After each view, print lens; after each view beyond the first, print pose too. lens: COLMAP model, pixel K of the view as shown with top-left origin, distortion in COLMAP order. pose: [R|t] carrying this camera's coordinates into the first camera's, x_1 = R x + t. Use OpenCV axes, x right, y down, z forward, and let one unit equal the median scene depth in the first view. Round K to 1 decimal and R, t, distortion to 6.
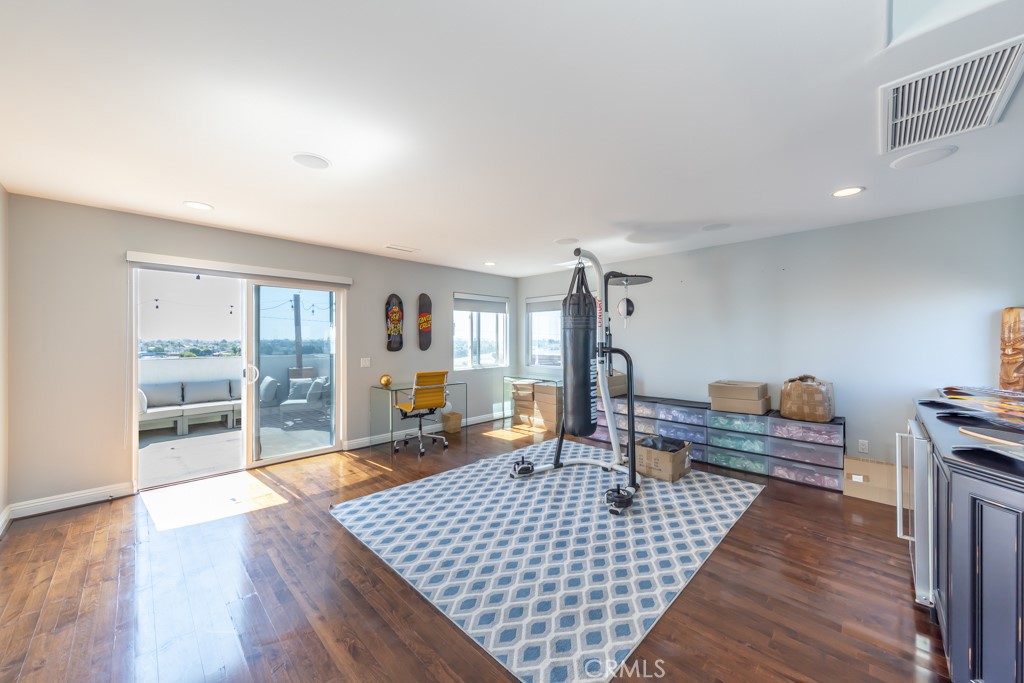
lens RADIAL K [[372.7, 0, 512.0], [0, 372.7, 341.5], [0, 0, 1]] dist [0.000901, 0.000043]
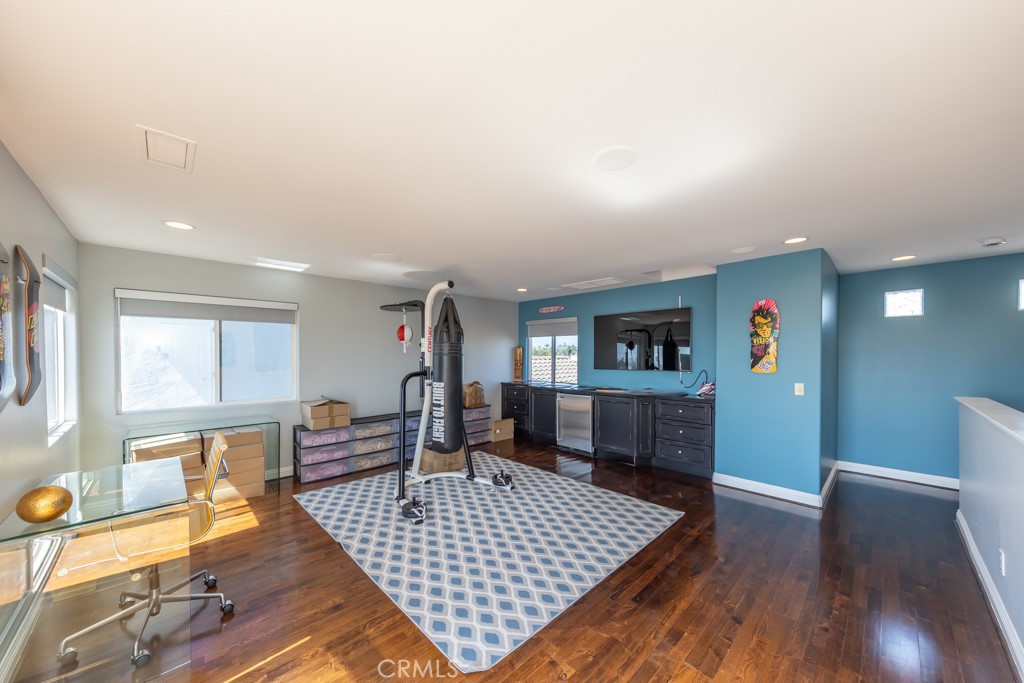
lens RADIAL K [[372.7, 0, 512.0], [0, 372.7, 341.5], [0, 0, 1]] dist [0.000901, 0.000043]
pose [[0.013115, 0.032391, 0.999389, -0.986783], [0.006913, 0.999448, -0.032483, -0.036155], [-0.999890, 0.007335, 0.012883, 0.857922]]
